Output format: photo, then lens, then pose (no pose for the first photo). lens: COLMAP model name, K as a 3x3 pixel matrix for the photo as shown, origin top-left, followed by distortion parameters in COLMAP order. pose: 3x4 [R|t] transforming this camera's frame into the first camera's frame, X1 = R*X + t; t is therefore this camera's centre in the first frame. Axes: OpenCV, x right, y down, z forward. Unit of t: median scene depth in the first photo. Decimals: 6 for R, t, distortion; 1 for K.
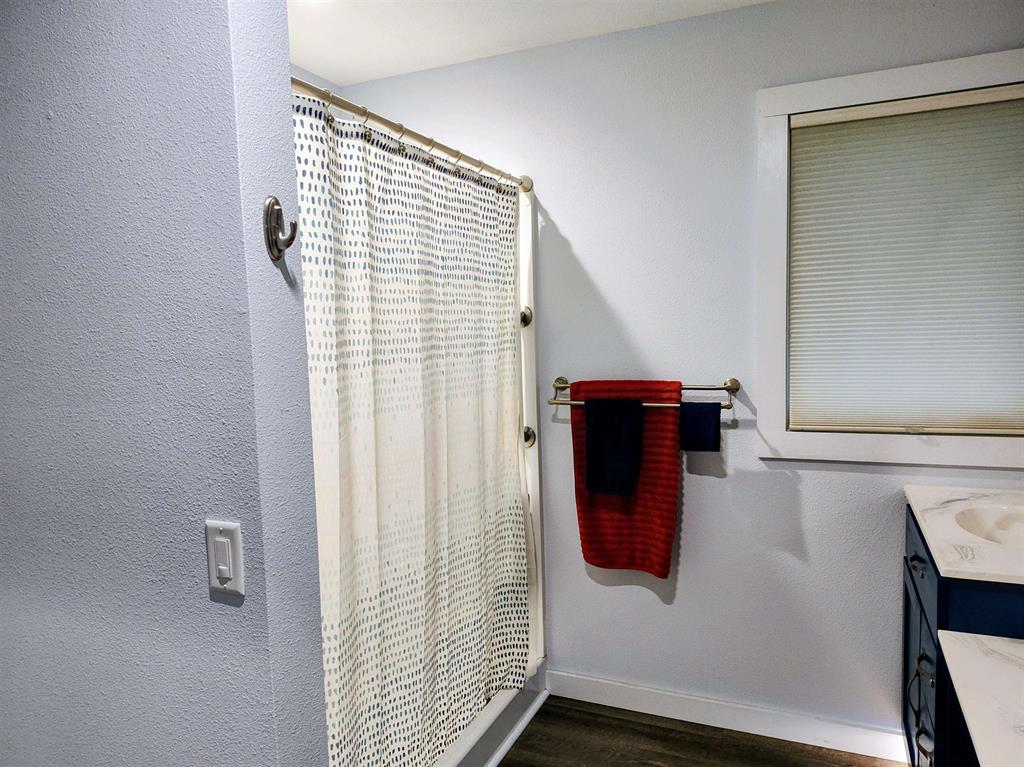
lens RADIAL K [[701.3, 0, 510.4], [0, 701.3, 401.8], [0, 0, 1]] dist [0.061116, -0.070311]
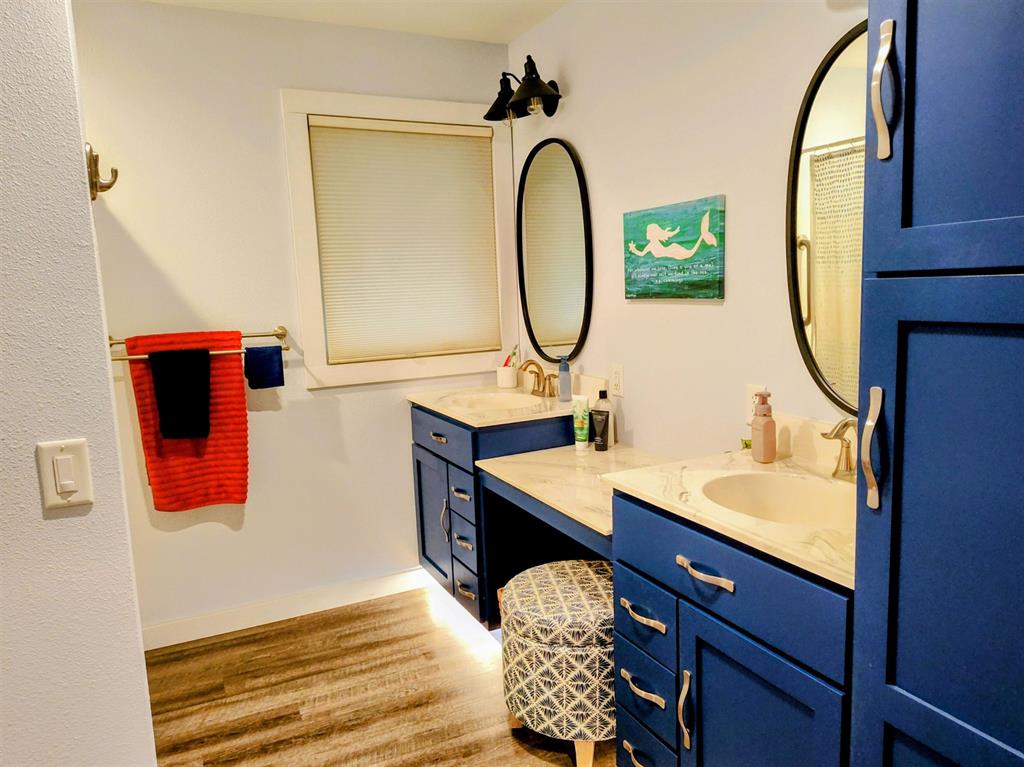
lens RADIAL K [[701.3, 0, 510.4], [0, 701.3, 401.8], [0, 0, 1]] dist [0.061116, -0.070311]
pose [[0.672084, -0.119785, 0.730722, -0.314796], [0.093939, 0.992648, 0.076321, 0.039475], [-0.734492, 0.017349, 0.678396, -0.105790]]
